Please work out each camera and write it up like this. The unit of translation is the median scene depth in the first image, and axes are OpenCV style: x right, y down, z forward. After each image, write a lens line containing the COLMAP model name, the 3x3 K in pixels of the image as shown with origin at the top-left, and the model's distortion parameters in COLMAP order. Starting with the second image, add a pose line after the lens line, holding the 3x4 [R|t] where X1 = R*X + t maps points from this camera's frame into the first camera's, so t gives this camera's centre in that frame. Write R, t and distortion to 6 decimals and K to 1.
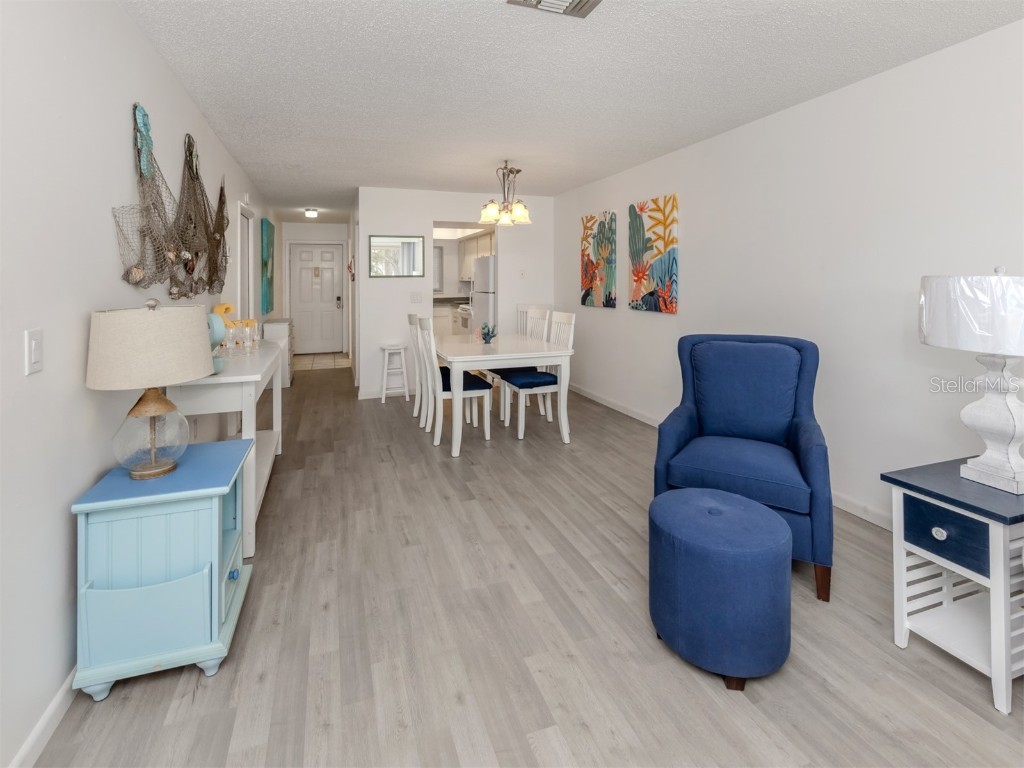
lens RADIAL K [[511.5, 0, 478.3], [0, 511.5, 279.6], [0, 0, 1]] dist [0.023774, 0.001837]
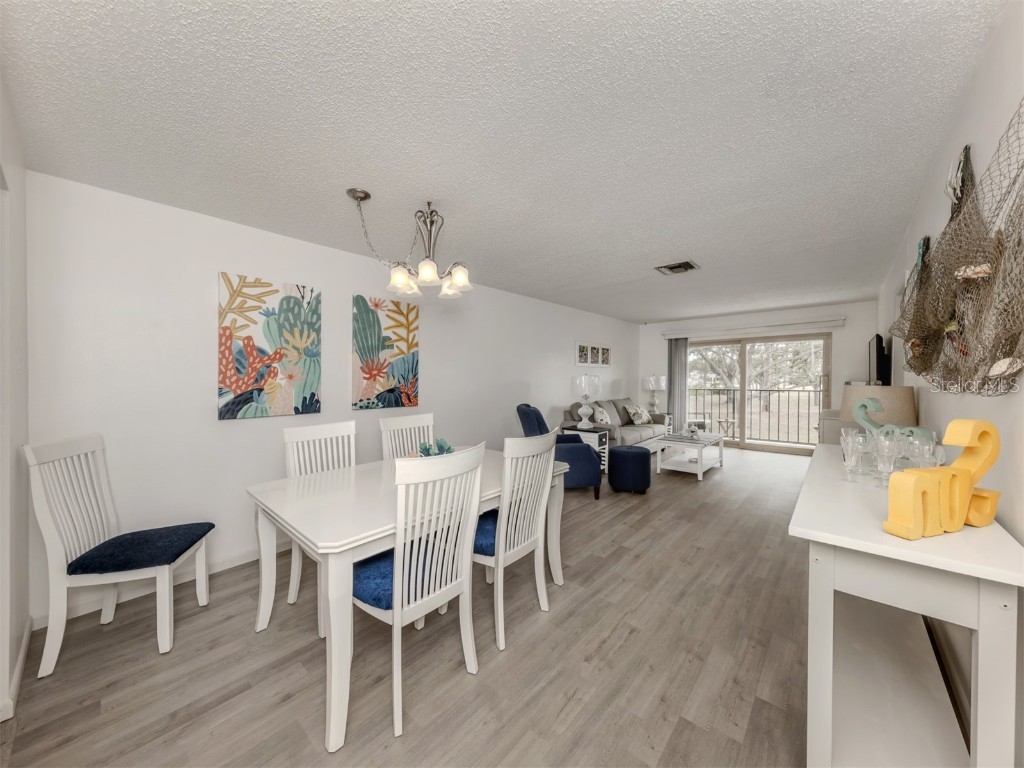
lens RADIAL K [[362.3, 0, 531.0], [0, 362.3, 390.6], [0, 0, 1]] dist [0.012415, -0.001497]
pose [[-0.543449, -0.017815, 0.839253, -0.436484], [0.011688, 0.999517, 0.028786, 0.009667], [-0.839361, 0.025453, -0.542979, 1.148415]]
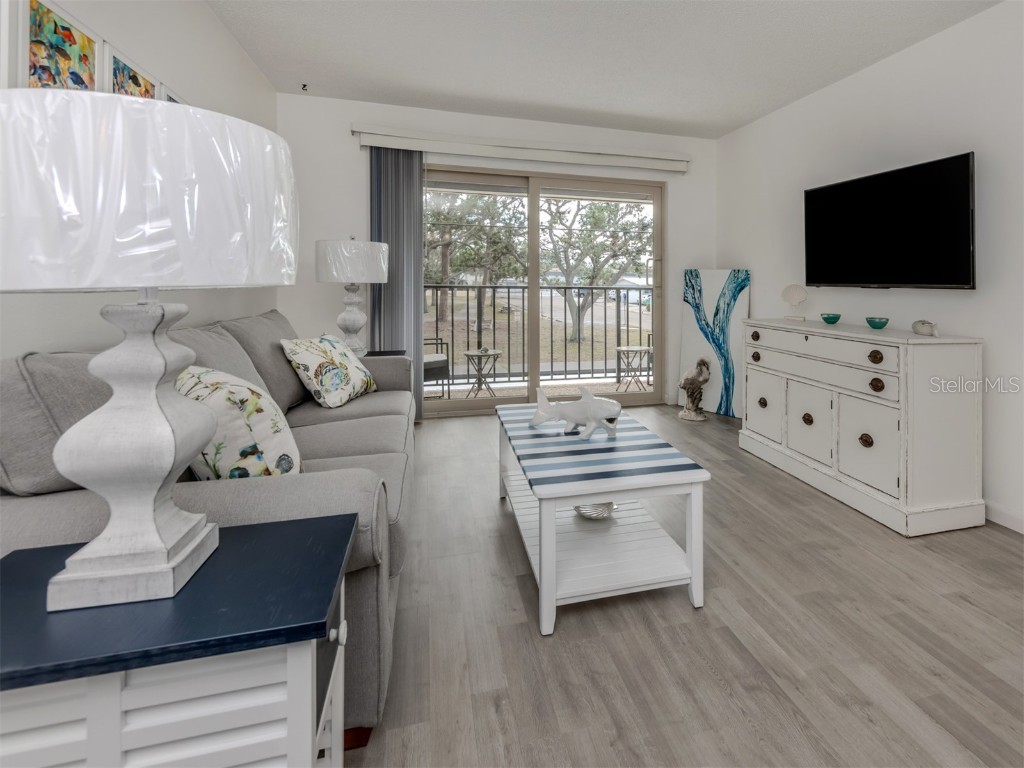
lens RADIAL K [[508.7, 0, 583.0], [0, 508.7, 297.2], [0, 0, 1]] dist [0.008122, -0.001632]
pose [[-0.999753, -0.013394, 0.017736, 0.253783], [-0.012865, 0.999480, 0.029567, 0.051234], [-0.018123, 0.029332, -0.999405, 0.584587]]
